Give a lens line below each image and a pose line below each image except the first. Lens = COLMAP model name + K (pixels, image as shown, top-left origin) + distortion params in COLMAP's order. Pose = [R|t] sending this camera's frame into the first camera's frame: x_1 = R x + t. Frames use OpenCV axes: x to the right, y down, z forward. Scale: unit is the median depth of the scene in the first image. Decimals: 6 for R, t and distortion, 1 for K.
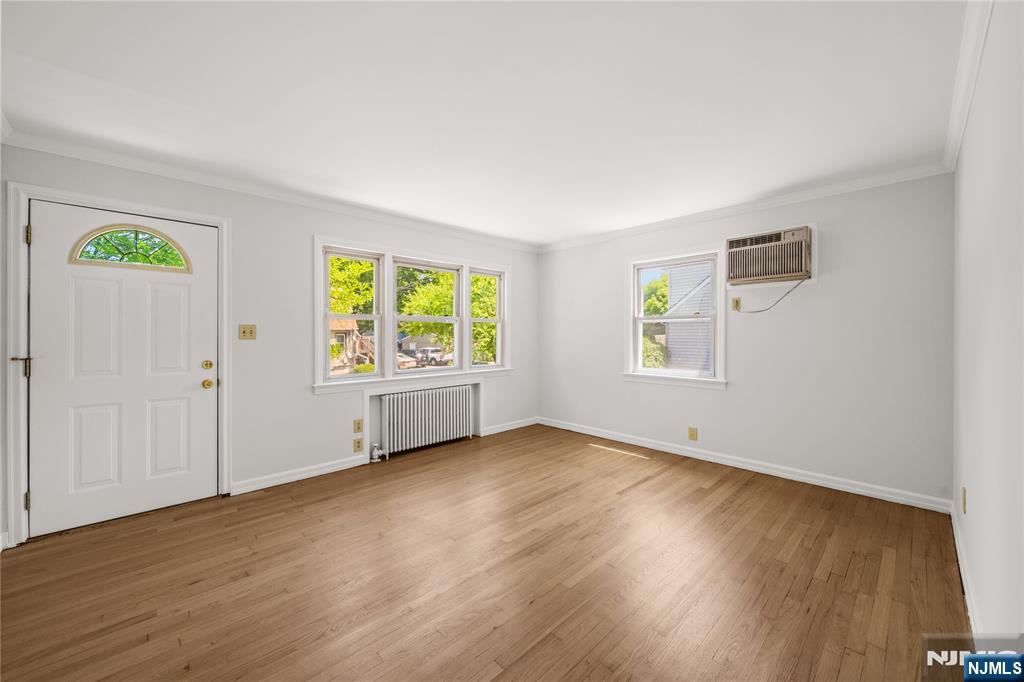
lens RADIAL K [[394.8, 0, 514.8], [0, 394.8, 336.3], [0, 0, 1]] dist [-0.001037, -0.000024]
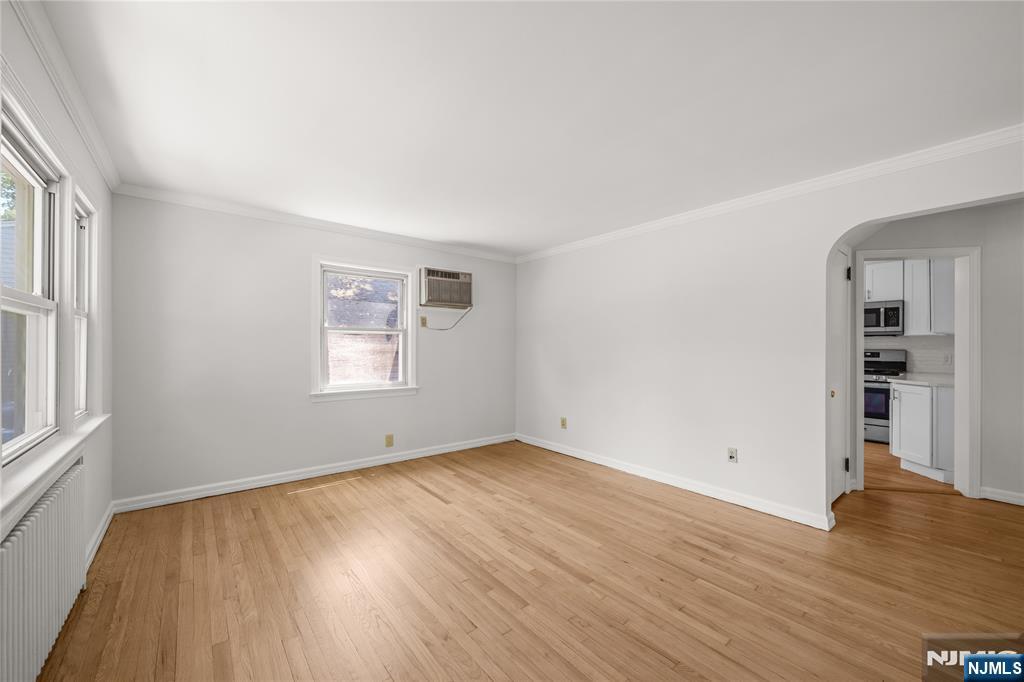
lens RADIAL K [[394.8, 0, 513.5], [0, 394.8, 346.9], [0, 0, 1]] dist [-0.001037, -0.000024]
pose [[0.089946, 0.001564, 0.995945, -0.620912], [-0.001257, 0.999998, -0.001457, -0.002965], [-0.995946, -0.001121, 0.089948, 0.623534]]
